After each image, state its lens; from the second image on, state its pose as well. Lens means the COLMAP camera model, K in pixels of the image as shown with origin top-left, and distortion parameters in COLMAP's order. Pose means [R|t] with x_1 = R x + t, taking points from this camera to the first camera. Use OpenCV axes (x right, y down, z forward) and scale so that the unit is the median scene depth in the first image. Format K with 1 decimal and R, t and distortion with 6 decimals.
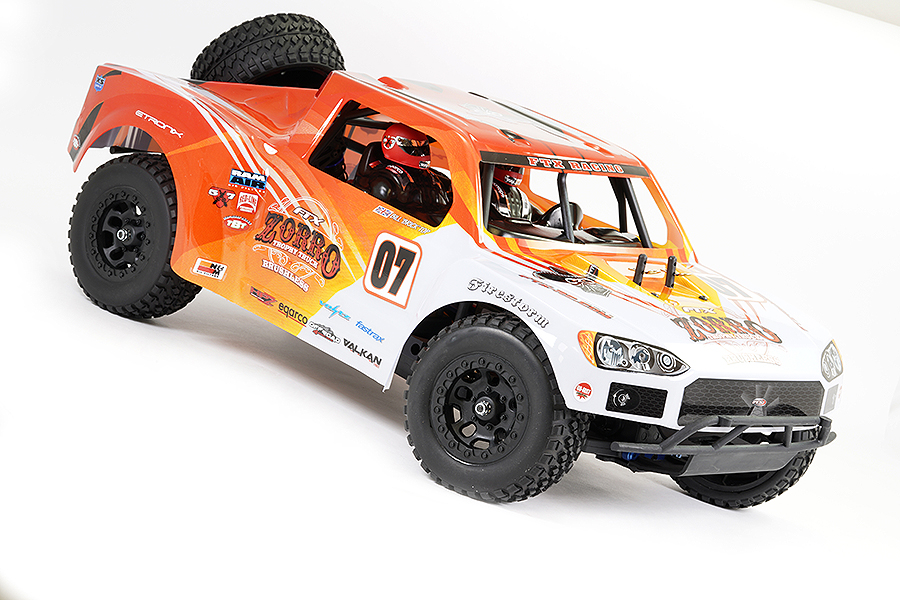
lens RADIAL K [[2571.3, 0, 450.0], [0, 2571.3, 300.0], [0, 0, 1]] dist [-0.008902, -0.426323]
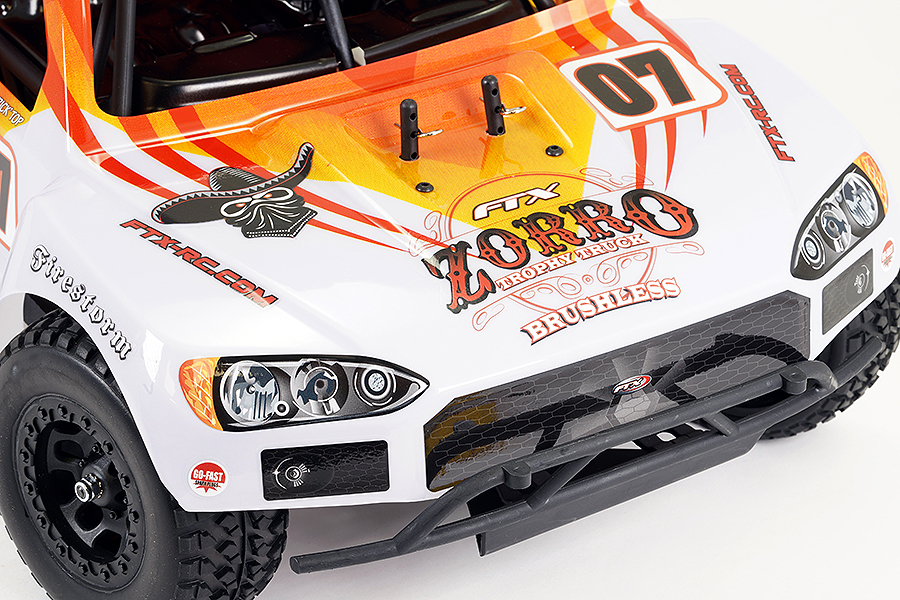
lens RADIAL K [[2571.3, 0, 450.0], [0, 2571.3, 300.0], [0, 0, 1]] dist [-0.008902, -0.426323]
pose [[0.927174, -0.096213, -0.362065, 0.284507], [0.204646, 0.939595, 0.274374, -0.128513], [0.313797, -0.328488, 0.890858, 0.561450]]
